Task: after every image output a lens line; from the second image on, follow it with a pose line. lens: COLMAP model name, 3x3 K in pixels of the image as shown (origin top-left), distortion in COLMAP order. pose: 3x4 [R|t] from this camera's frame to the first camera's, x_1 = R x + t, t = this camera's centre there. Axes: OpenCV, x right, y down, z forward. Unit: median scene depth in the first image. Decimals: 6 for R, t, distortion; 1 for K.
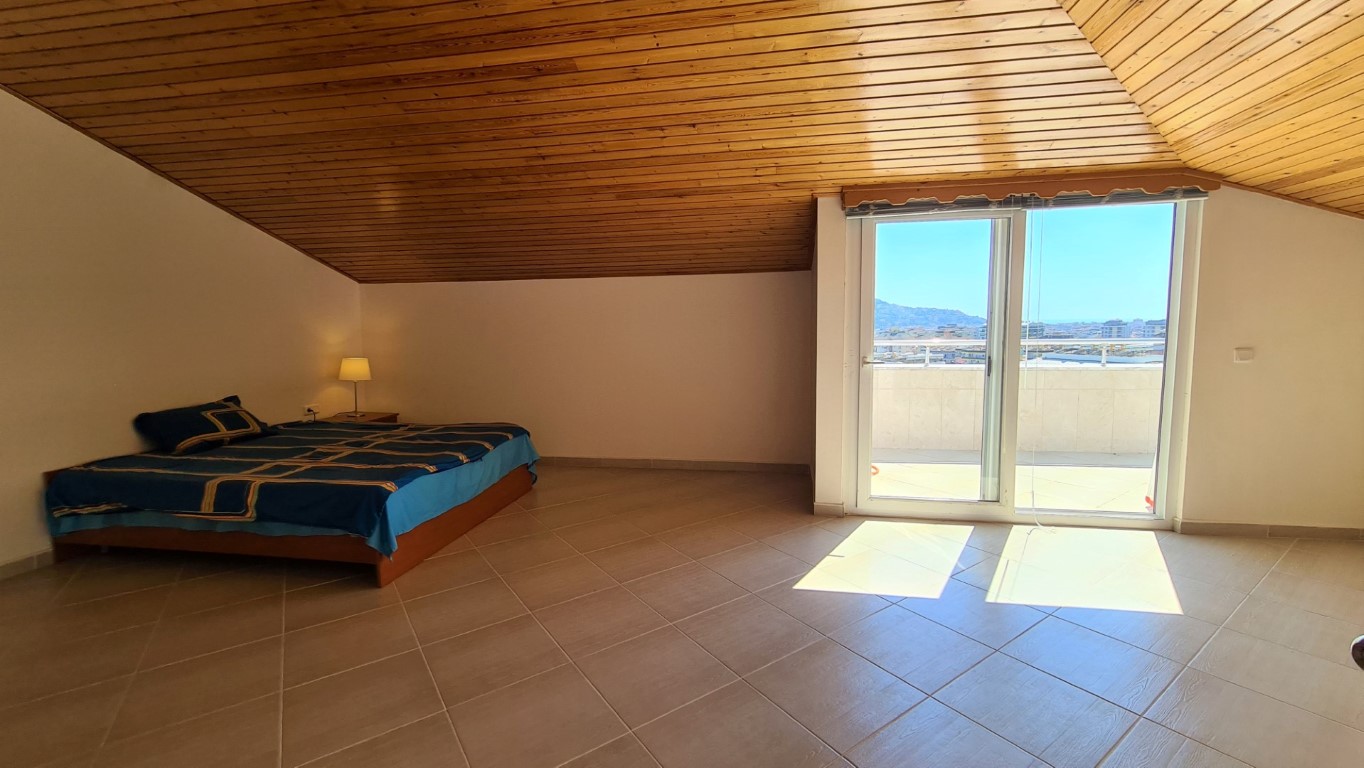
lens RADIAL K [[562.5, 0, 685.1], [0, 562.5, 373.8], [0, 0, 1]] dist [-0.009897, 0.005471]
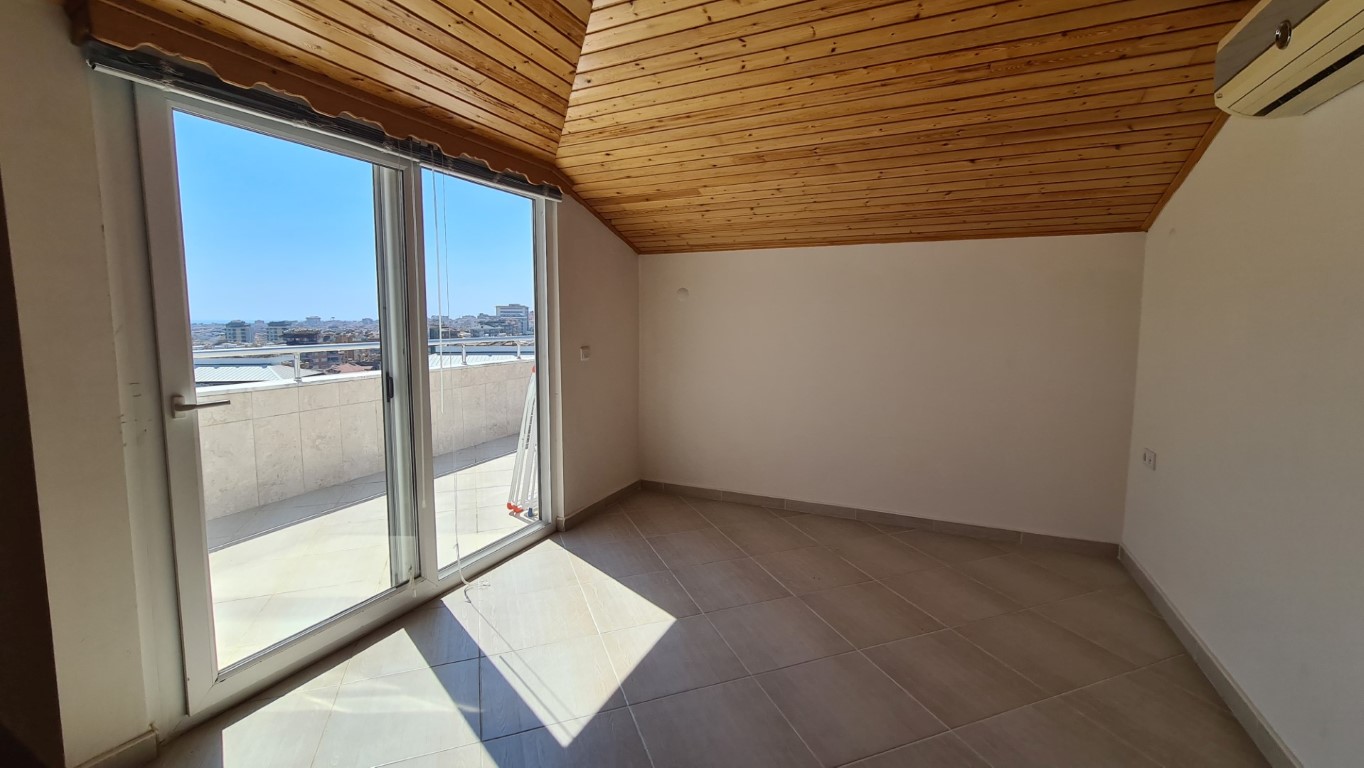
lens RADIAL K [[562.5, 0, 685.1], [0, 562.5, 373.8], [0, 0, 1]] dist [-0.009897, 0.005471]
pose [[0.250246, -0.082567, 0.964655, -0.021052], [0.084092, 0.994445, 0.063302, -0.044620], [-0.964524, 0.065279, 0.255799, 0.509618]]
